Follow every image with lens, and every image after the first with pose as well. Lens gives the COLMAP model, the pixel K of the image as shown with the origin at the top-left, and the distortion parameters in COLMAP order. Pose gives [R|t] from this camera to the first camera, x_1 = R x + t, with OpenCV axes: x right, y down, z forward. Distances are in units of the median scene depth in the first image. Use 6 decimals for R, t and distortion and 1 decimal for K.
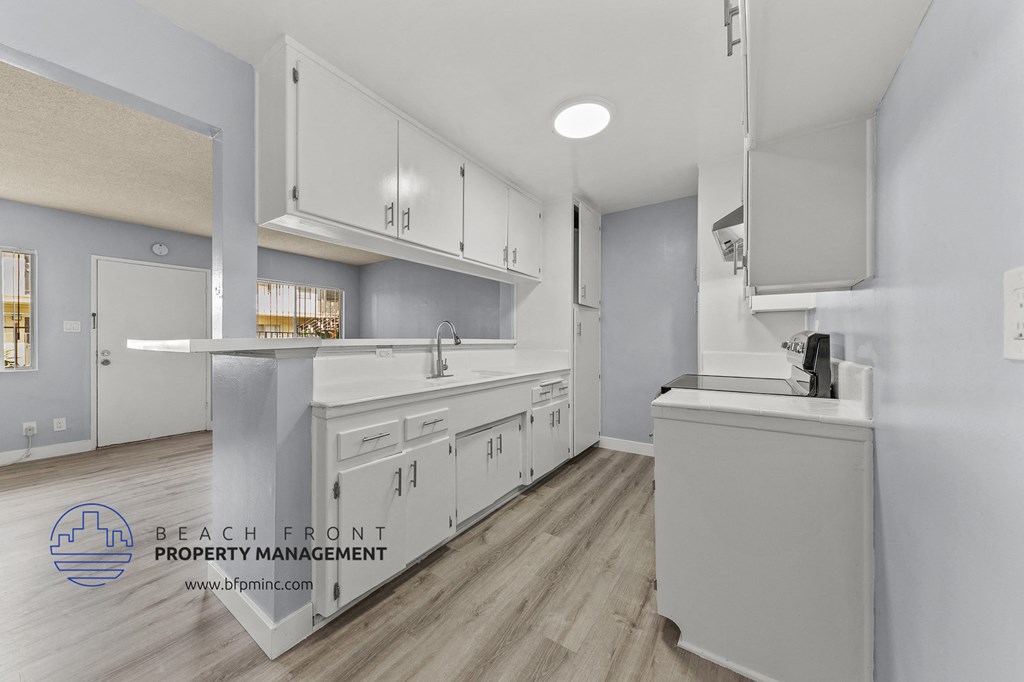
lens RADIAL K [[352.4, 0, 511.7], [0, 352.4, 338.9], [0, 0, 1]] dist [0.014282, -0.005486]
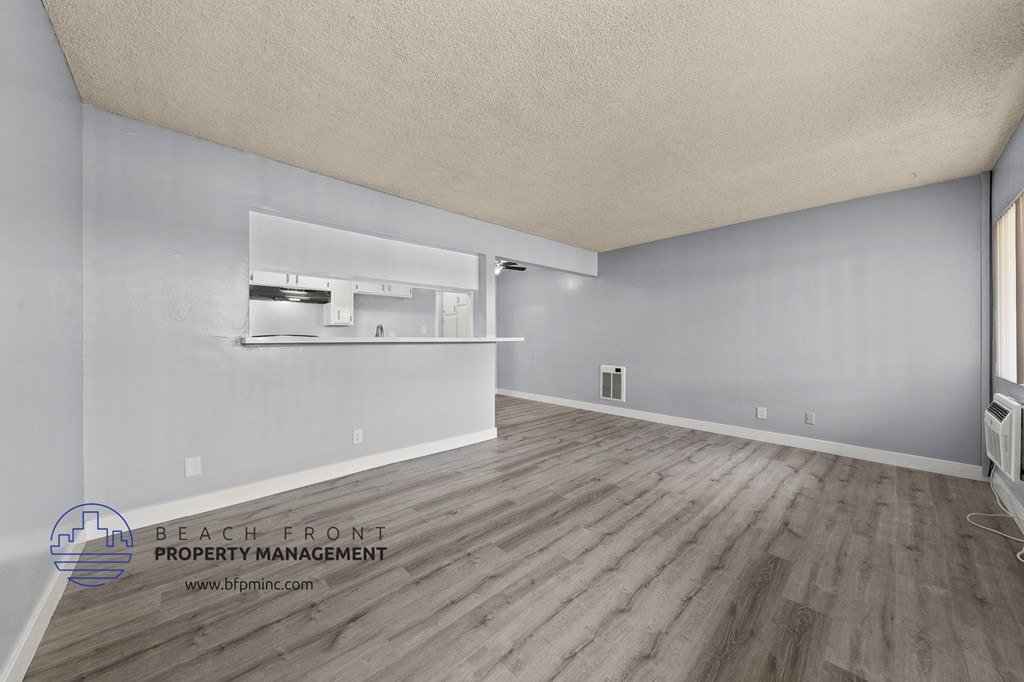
lens RADIAL K [[352.4, 0, 511.7], [0, 352.4, 338.9], [0, 0, 1]] dist [0.014282, -0.005486]
pose [[-0.975533, 0.001746, 0.219845, -1.028268], [0.001598, 0.999998, -0.000848, 0.008780], [-0.219846, -0.000476, -0.975534, 2.316233]]
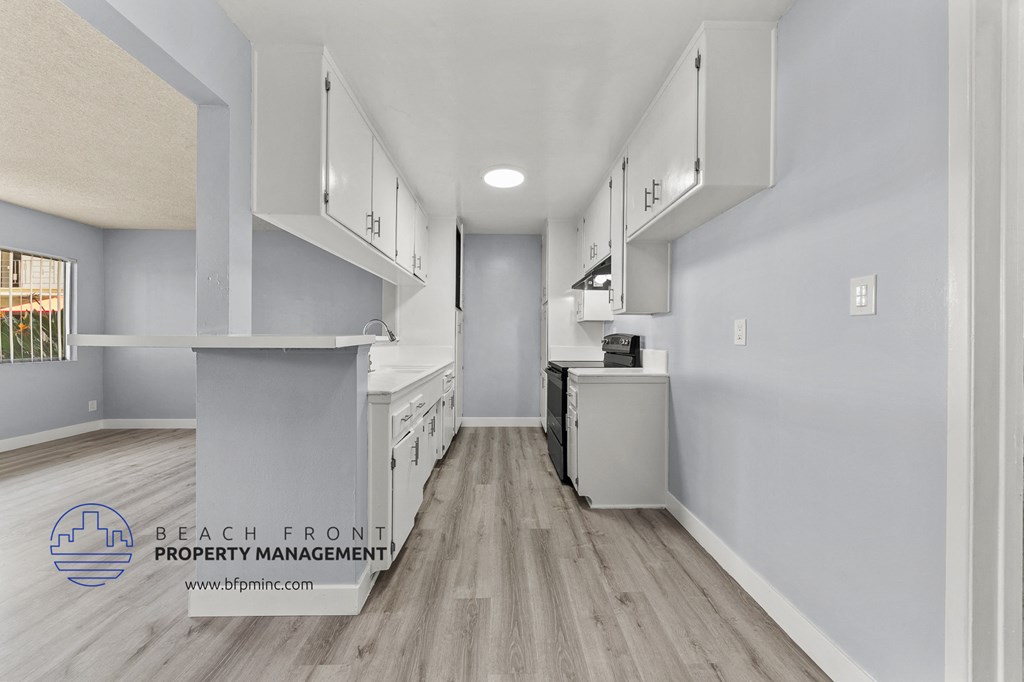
lens RADIAL K [[353.8, 0, 510.3], [0, 353.8, 338.1], [0, 0, 1]] dist [0.015650, -0.005395]
pose [[0.810324, 0.005459, 0.585956, -0.504449], [-0.008763, 0.999958, 0.002803, -0.000055], [-0.585916, -0.007406, 0.810338, -0.115628]]
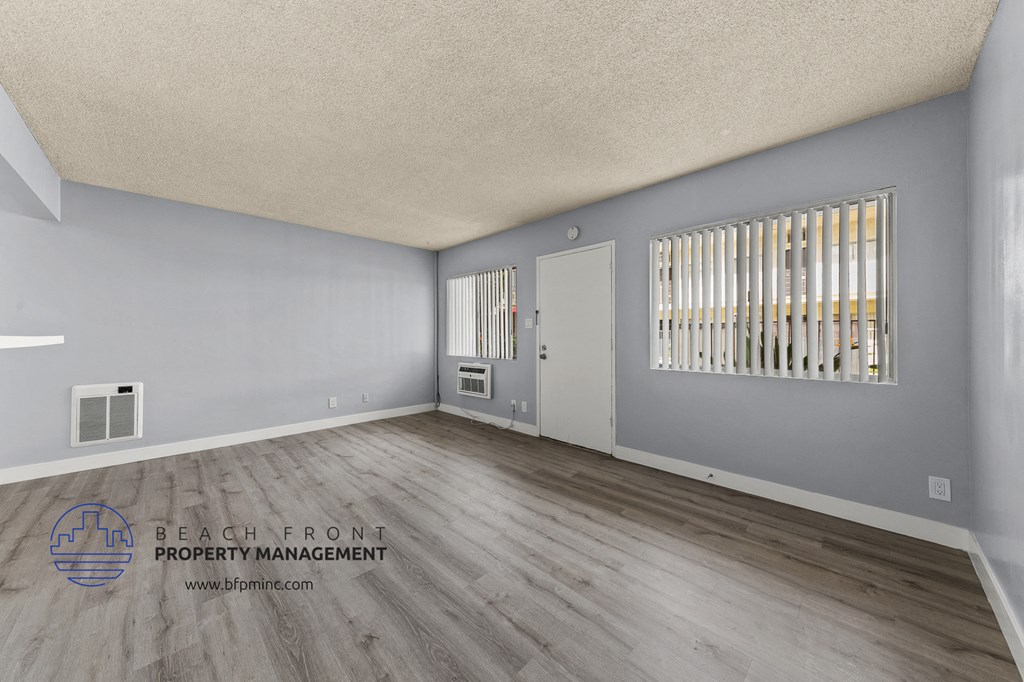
lens RADIAL K [[353.8, 0, 510.3], [0, 353.8, 338.1], [0, 0, 1]] dist [0.015650, -0.005395]
pose [[-0.190585, 0.006952, -0.981646, -0.155226], [0.004879, 0.999969, 0.006134, 0.006497], [0.981659, -0.003620, -0.190613, 1.737334]]
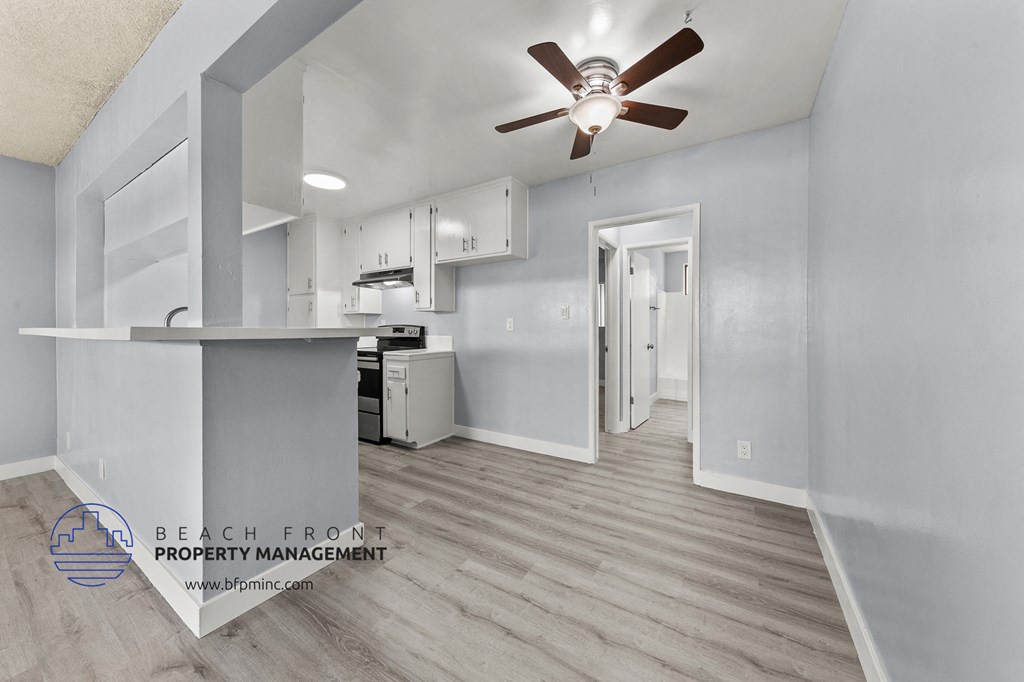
lens RADIAL K [[357.8, 0, 511.7], [0, 357.8, 328.4], [0, 0, 1]] dist [0.014642, -0.005982]
pose [[-0.038382, 0.001432, 0.999262, -1.157829], [-0.000986, 0.999998, -0.001471, 0.003979], [-0.999263, -0.001041, -0.038380, 0.234199]]
